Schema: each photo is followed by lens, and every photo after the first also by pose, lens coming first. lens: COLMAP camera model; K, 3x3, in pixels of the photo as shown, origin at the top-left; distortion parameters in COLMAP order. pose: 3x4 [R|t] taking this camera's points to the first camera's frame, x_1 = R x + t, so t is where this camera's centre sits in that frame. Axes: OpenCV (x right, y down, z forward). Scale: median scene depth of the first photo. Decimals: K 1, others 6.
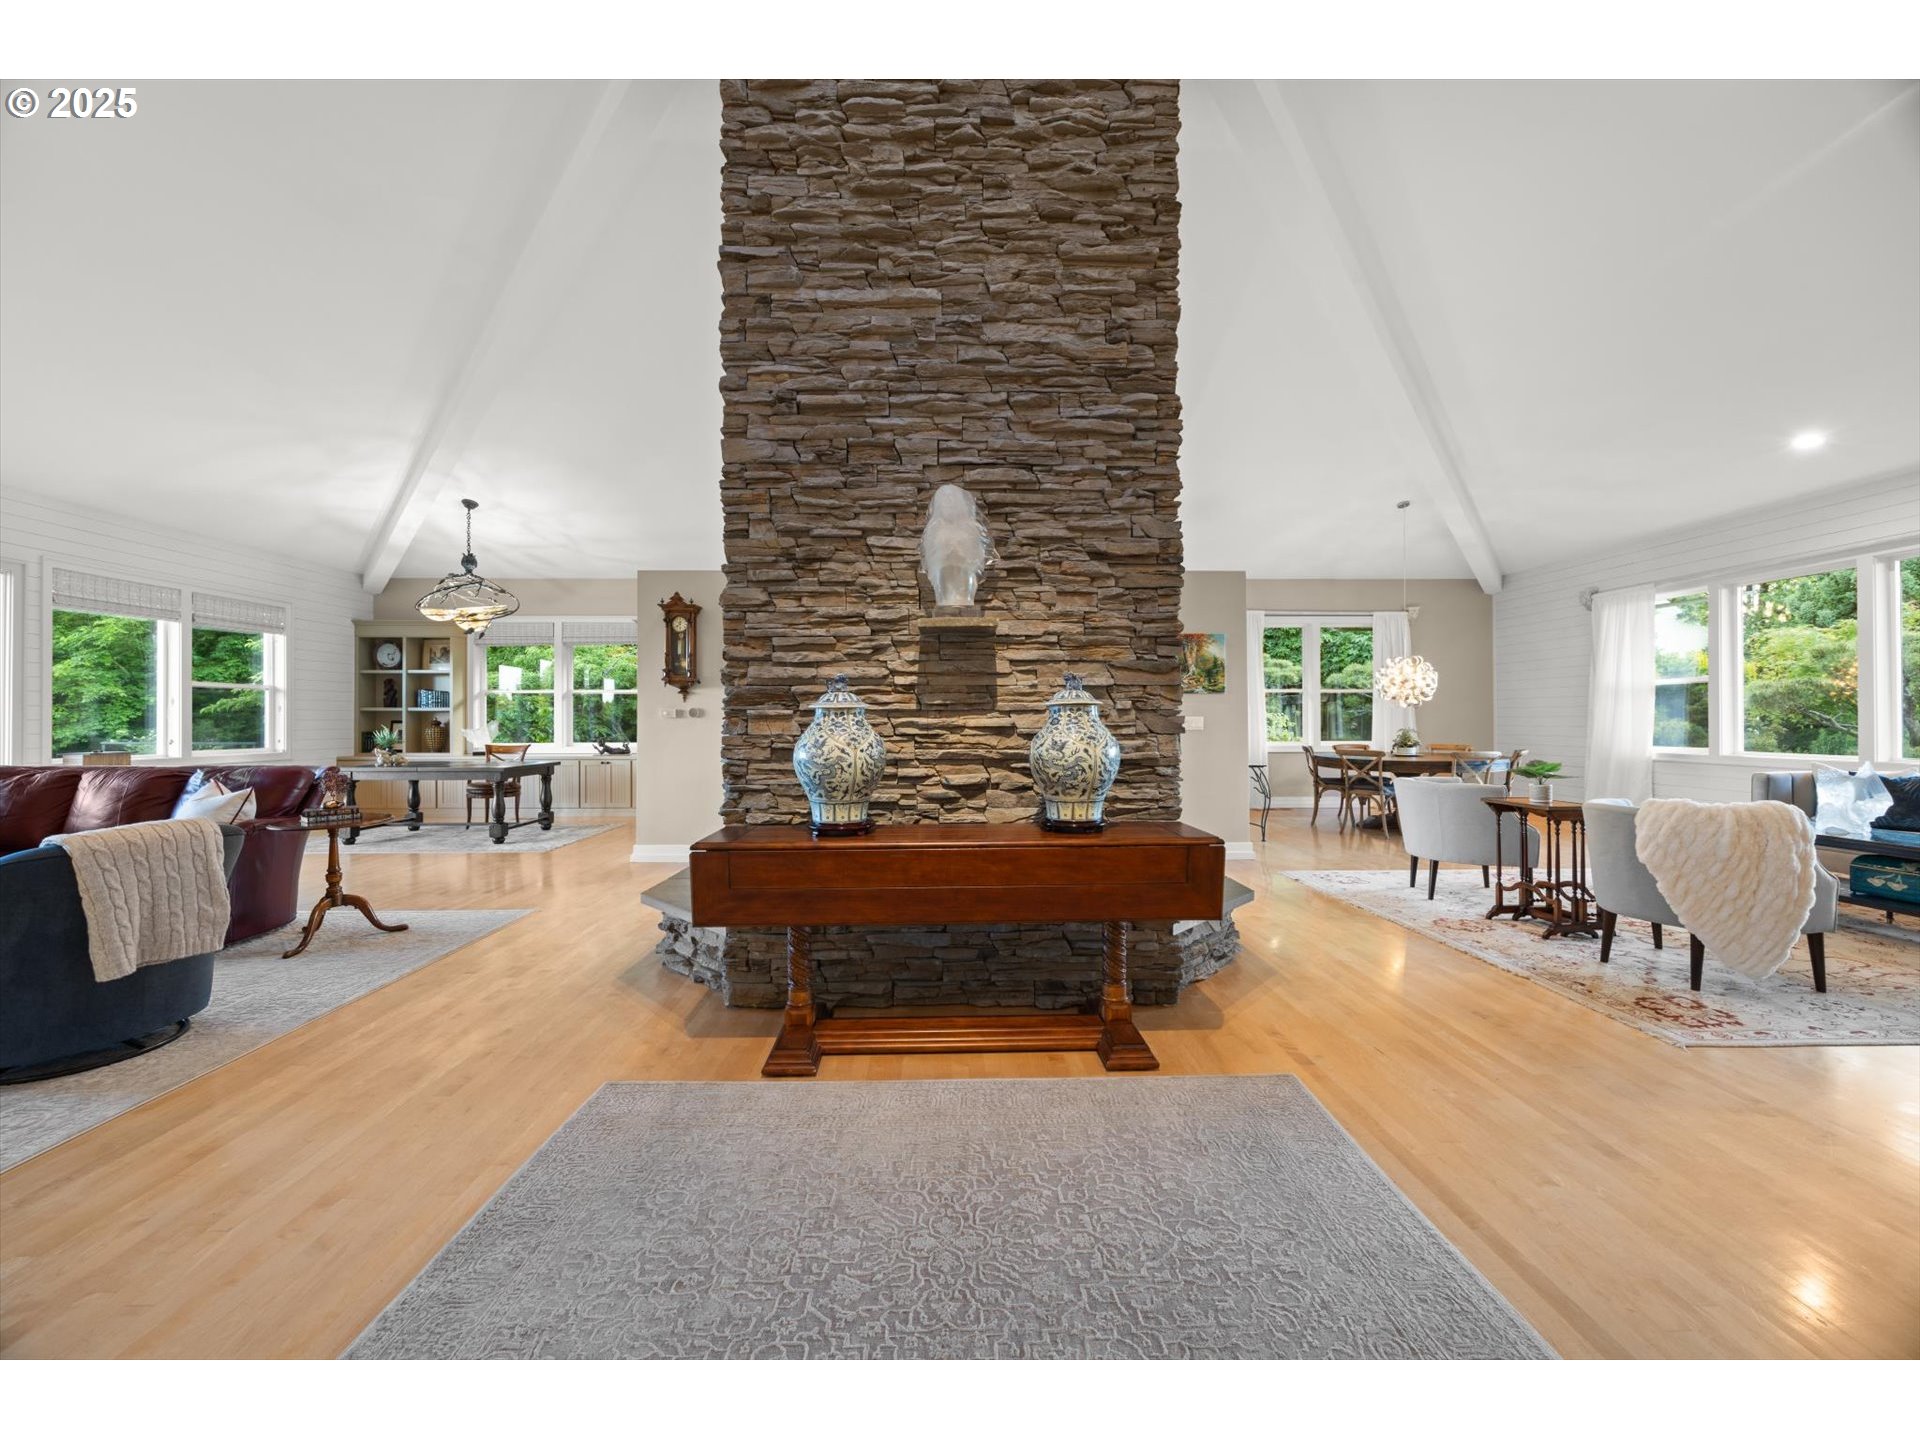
lens RADIAL K [[773.5, 0, 958.7], [0, 773.5, 720.0], [0, 0, 1]] dist [0.001318, 0.000050]
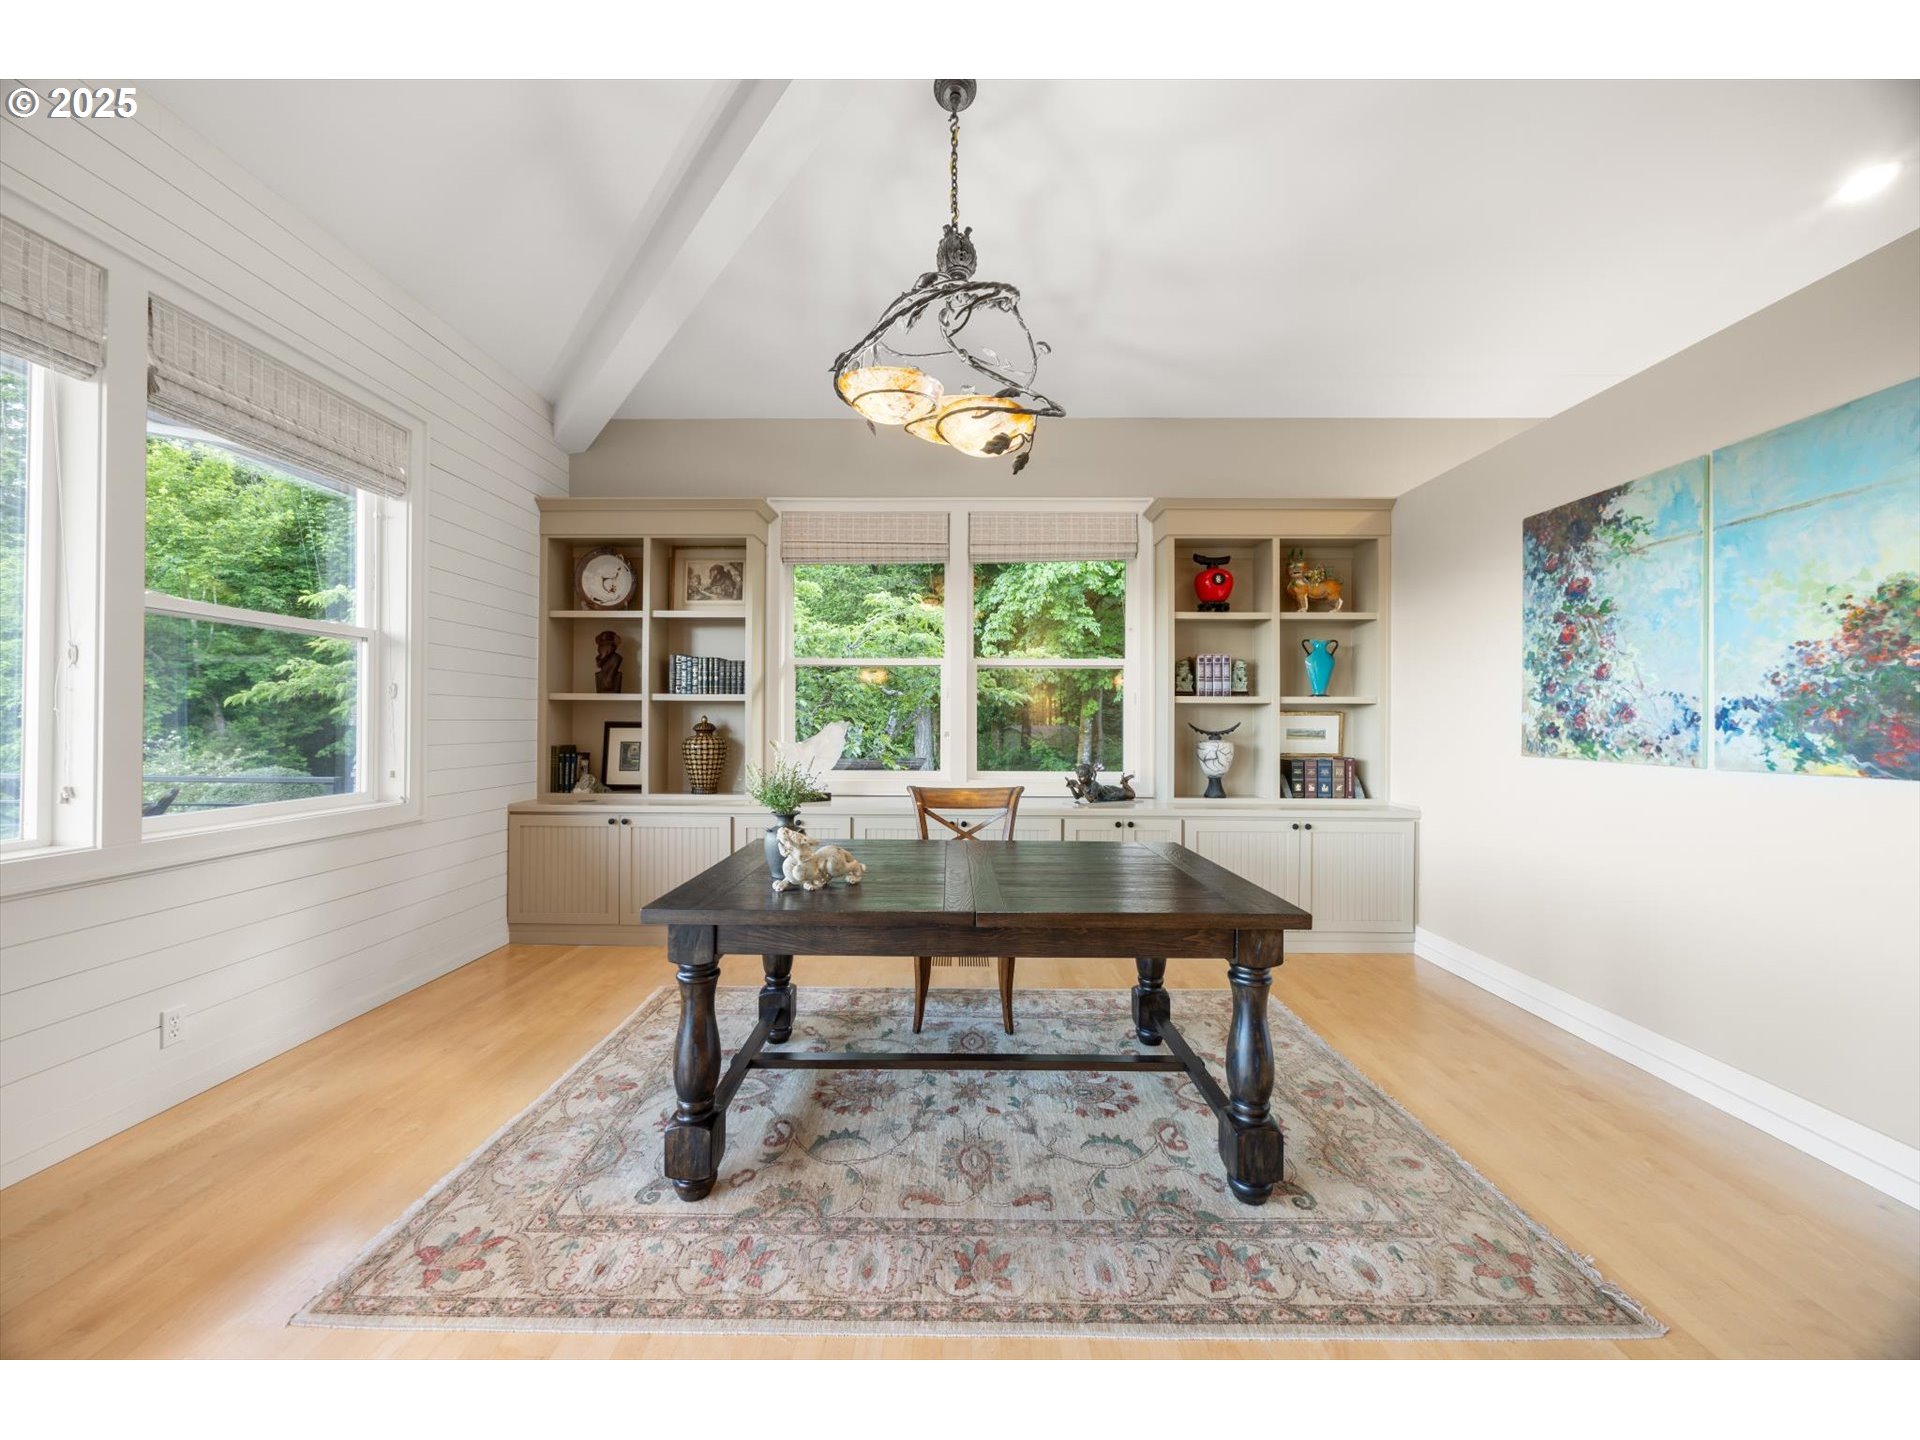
lens RADIAL K [[773.5, 0, 956.1], [0, 773.5, 716.4], [0, 0, 1]] dist [0.001318, 0.000050]
pose [[0.999350, 0.006248, -0.035494, -0.514554], [-0.006468, 0.999961, -0.006067, -0.000833], [0.035455, 0.006293, 0.999351, 0.550714]]
